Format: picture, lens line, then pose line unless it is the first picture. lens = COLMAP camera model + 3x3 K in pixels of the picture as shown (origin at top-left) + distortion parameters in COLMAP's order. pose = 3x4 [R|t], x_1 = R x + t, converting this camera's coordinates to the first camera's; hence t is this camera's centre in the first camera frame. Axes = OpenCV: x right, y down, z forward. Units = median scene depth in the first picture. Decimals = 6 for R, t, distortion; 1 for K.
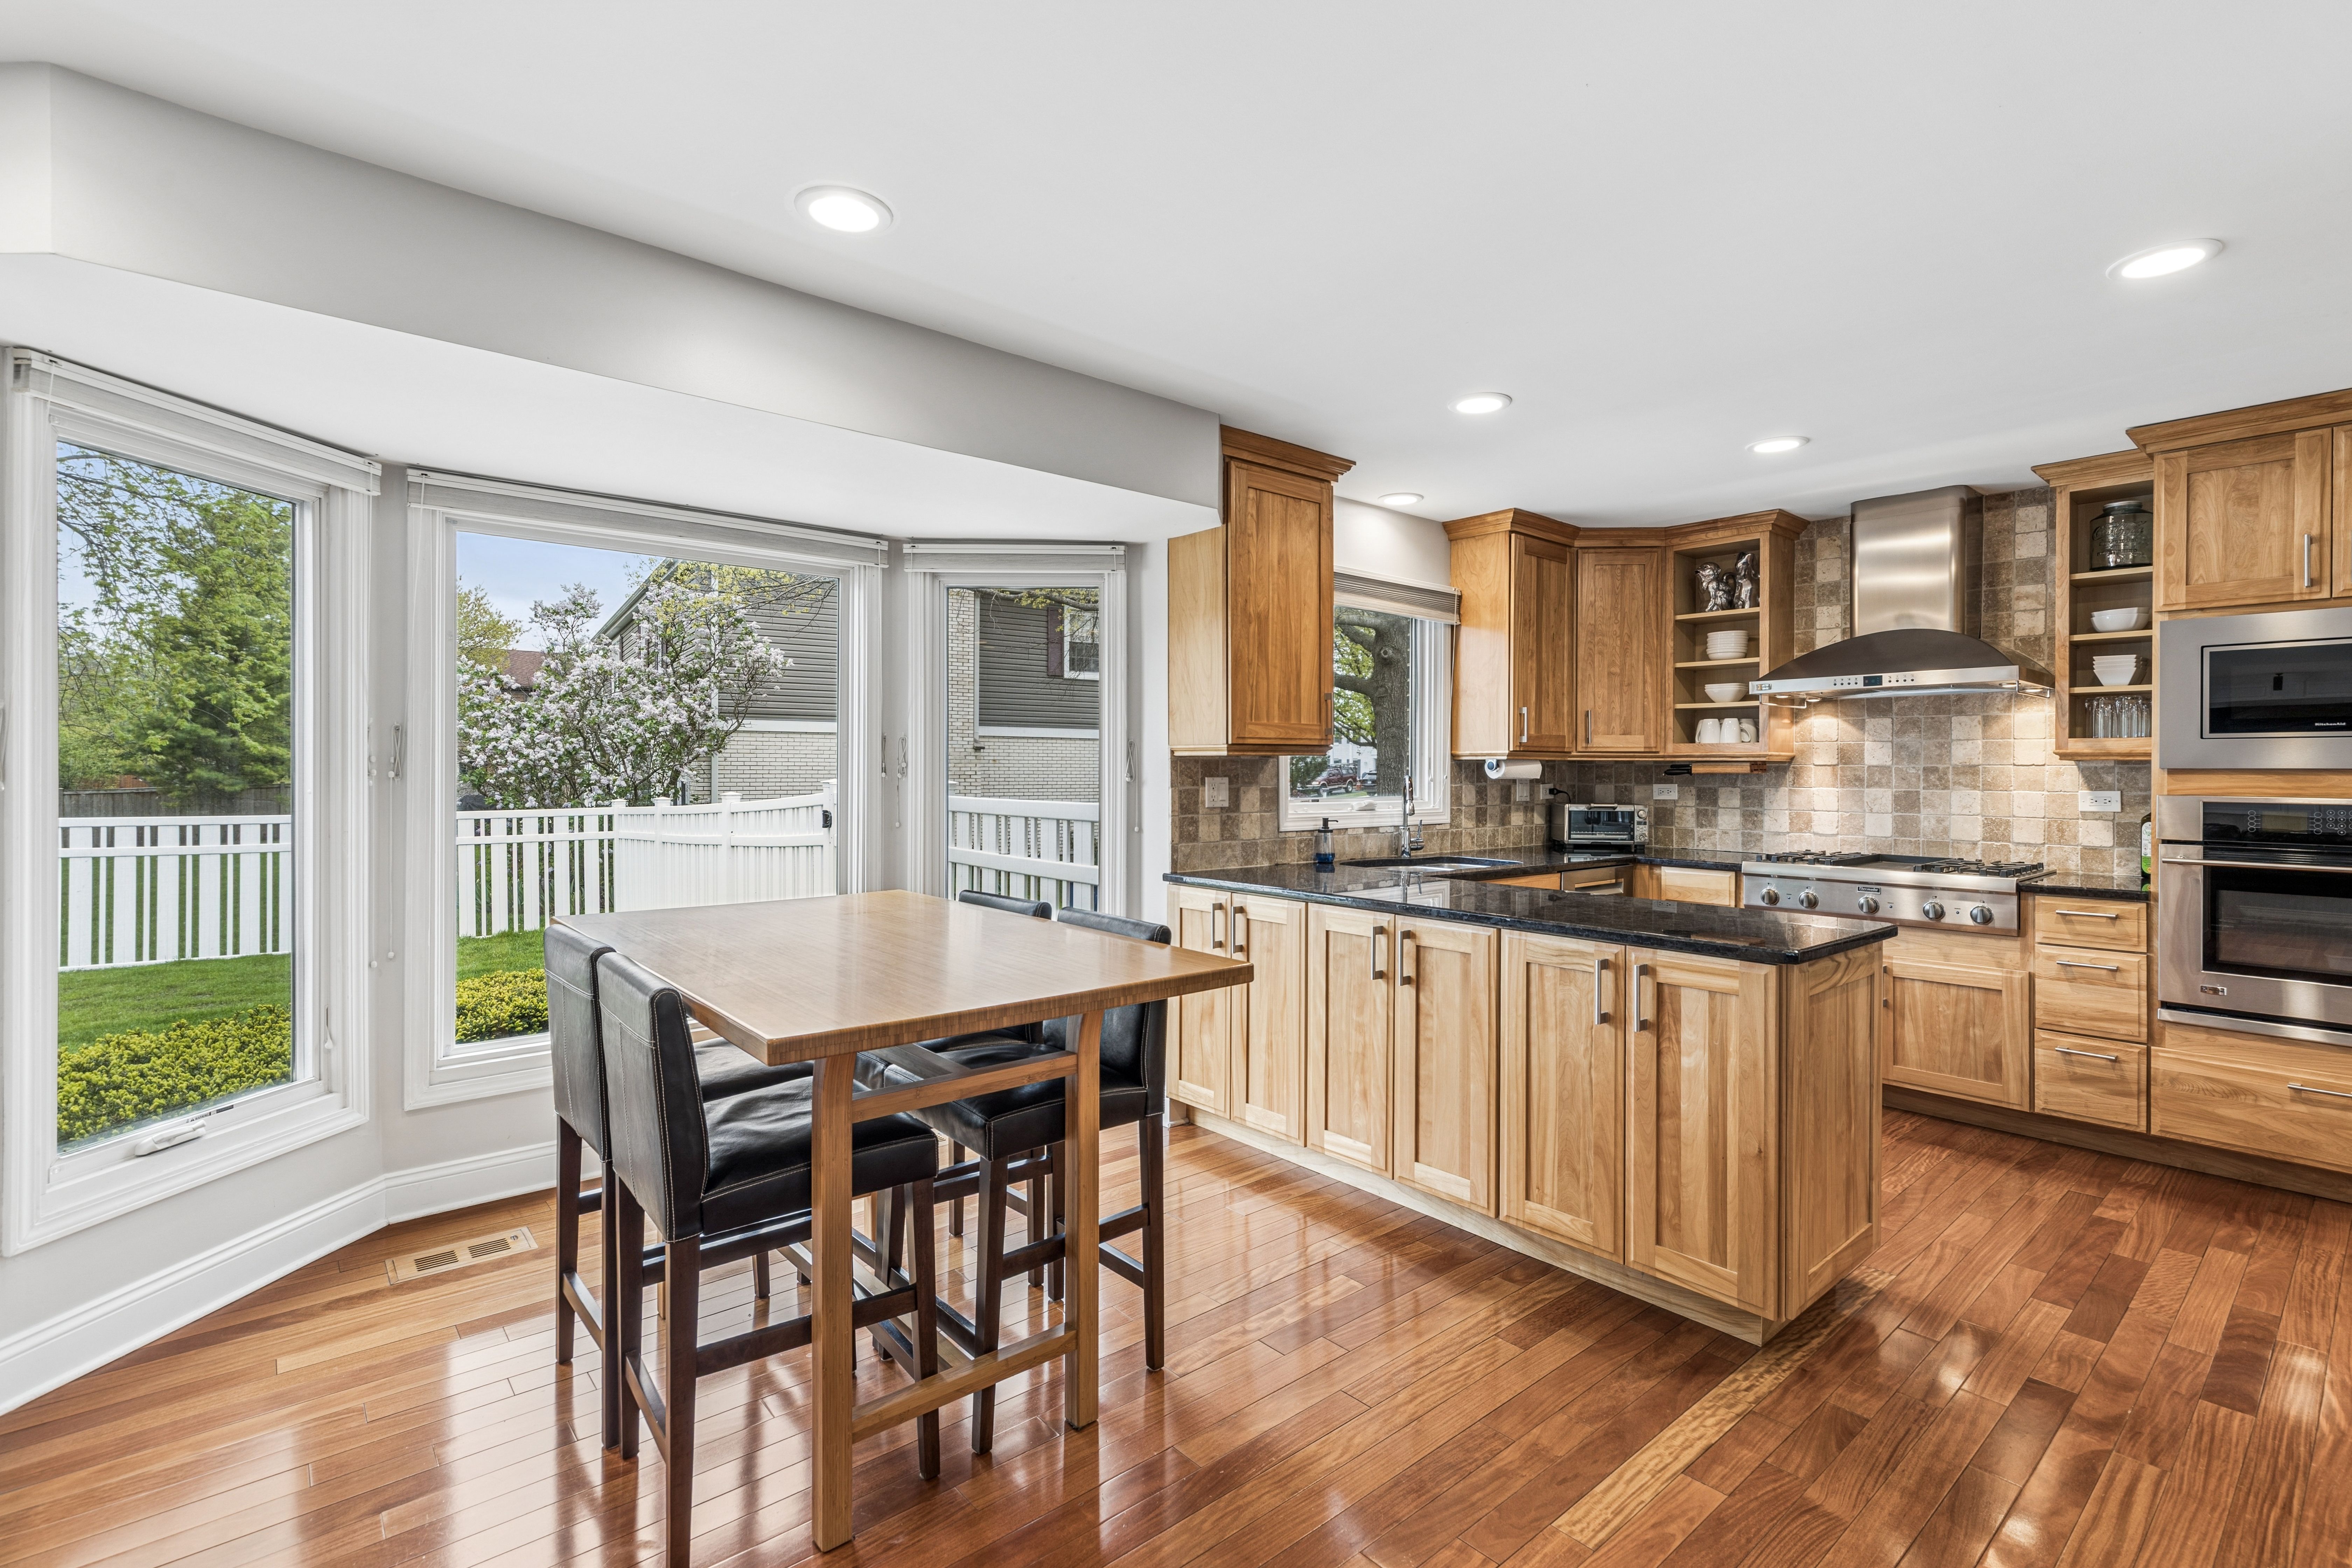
lens RADIAL K [[1077.7, 0, 1184.9], [0, 1077.7, 768.7], [0, 0, 1]] dist [0.005560, -0.000599]
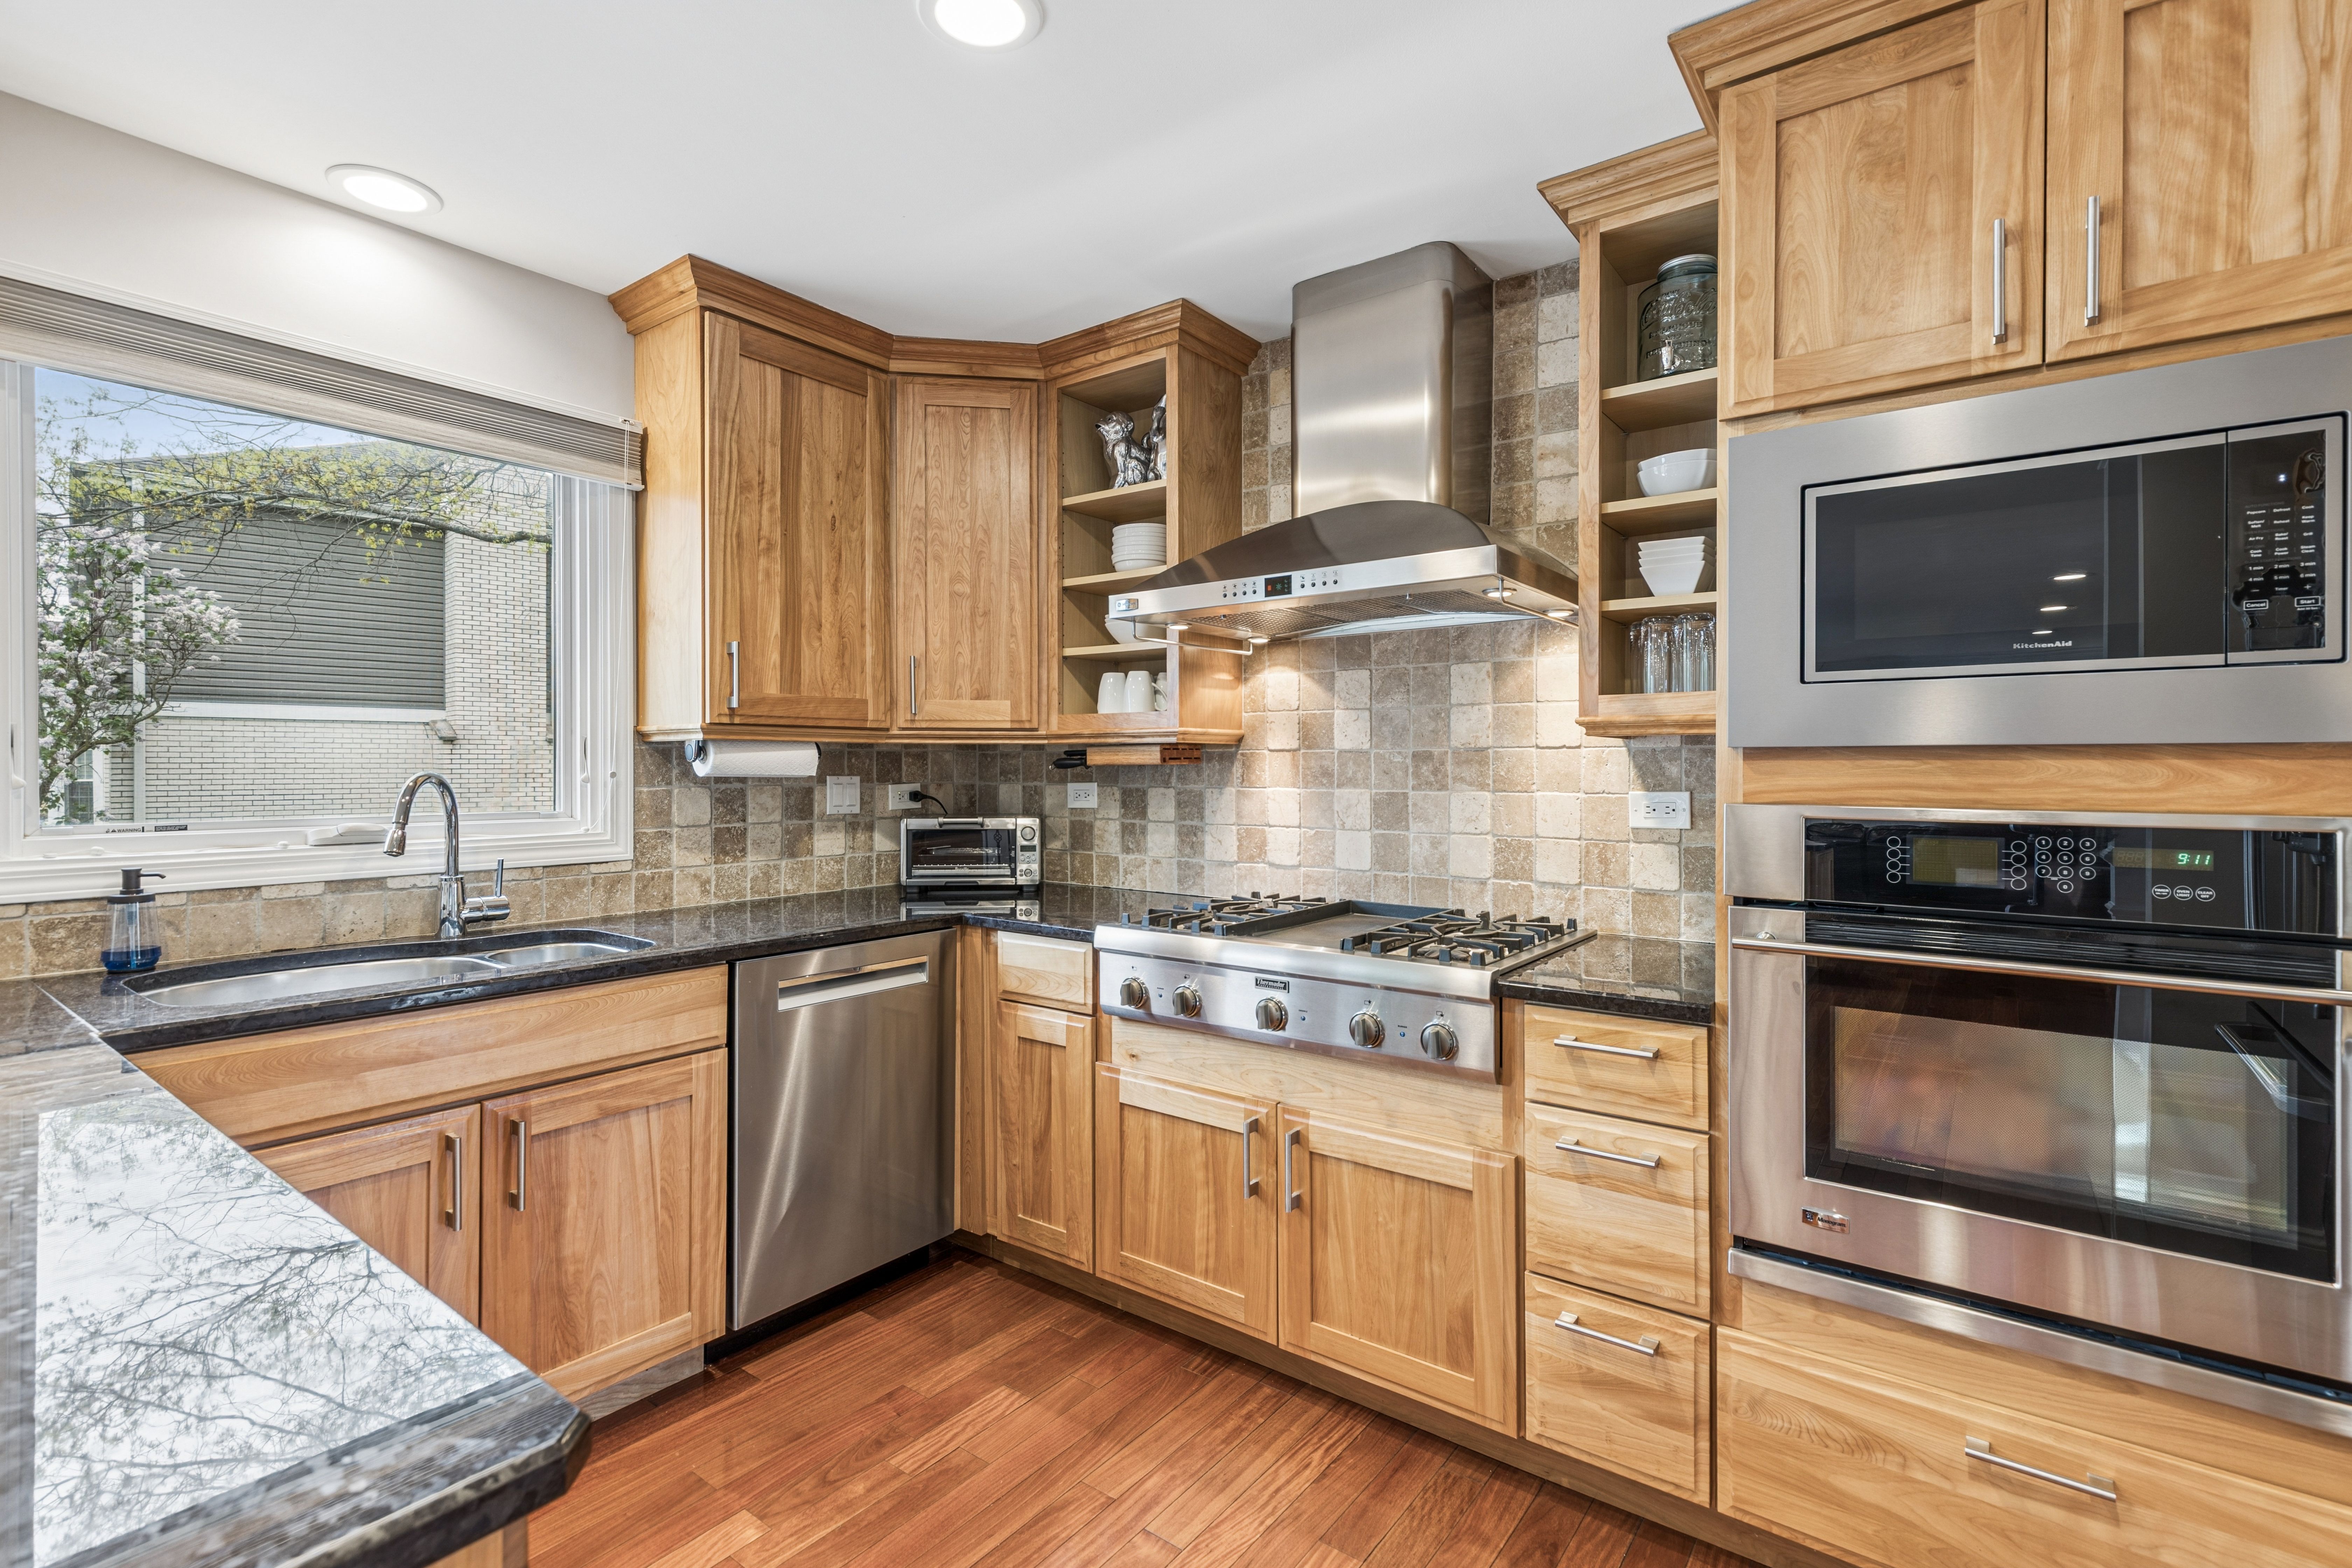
lens RADIAL K [[1088.5, 0, 1173.8], [0, 1088.5, 767.8], [0, 0, 1]] dist [0.009262, -0.000705]
pose [[0.978149, -0.005372, 0.207836, 0.496314], [0.004760, 0.999983, 0.003449, 0.005005], [-0.207851, -0.002384, 0.978158, 0.513047]]
